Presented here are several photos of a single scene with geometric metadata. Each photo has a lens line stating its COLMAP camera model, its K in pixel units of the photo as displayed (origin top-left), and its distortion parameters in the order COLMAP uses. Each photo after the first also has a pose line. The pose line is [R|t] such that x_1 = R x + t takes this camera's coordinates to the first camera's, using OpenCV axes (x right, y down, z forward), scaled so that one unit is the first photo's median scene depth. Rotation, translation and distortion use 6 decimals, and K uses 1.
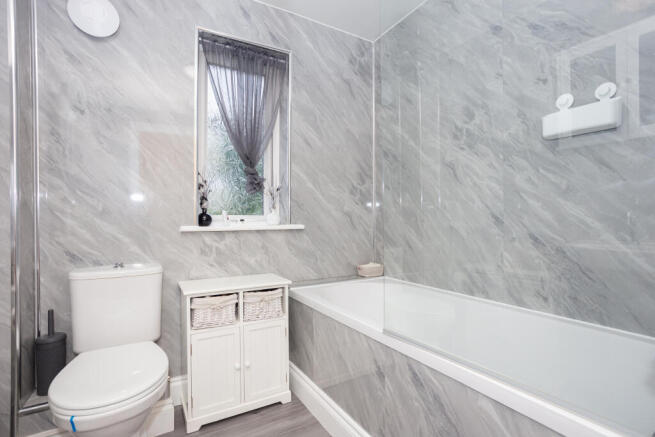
lens RADIAL K [[316.8, 0, 325.3], [0, 316.8, 215.7], [0, 0, 1]] dist [-0.061022, 0.039492]
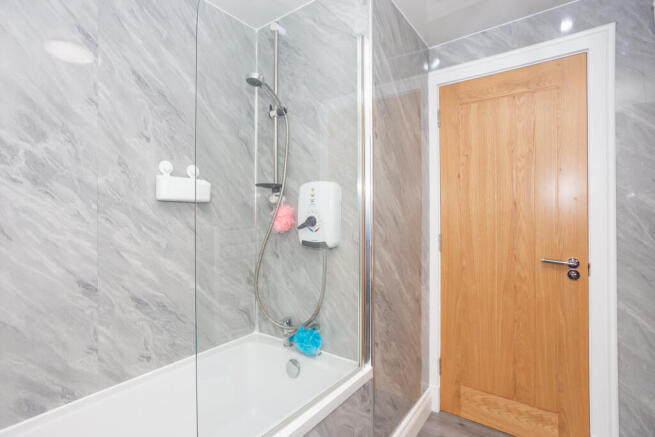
lens RADIAL K [[316.8, 0, 325.3], [0, 316.8, 215.7], [0, 0, 1]] dist [-0.061022, 0.039492]
pose [[-0.382810, 0.013261, 0.923732, -0.402991], [0.003180, 0.999910, -0.013037, -0.162365], [-0.923822, -0.002054, -0.382818, 0.799779]]
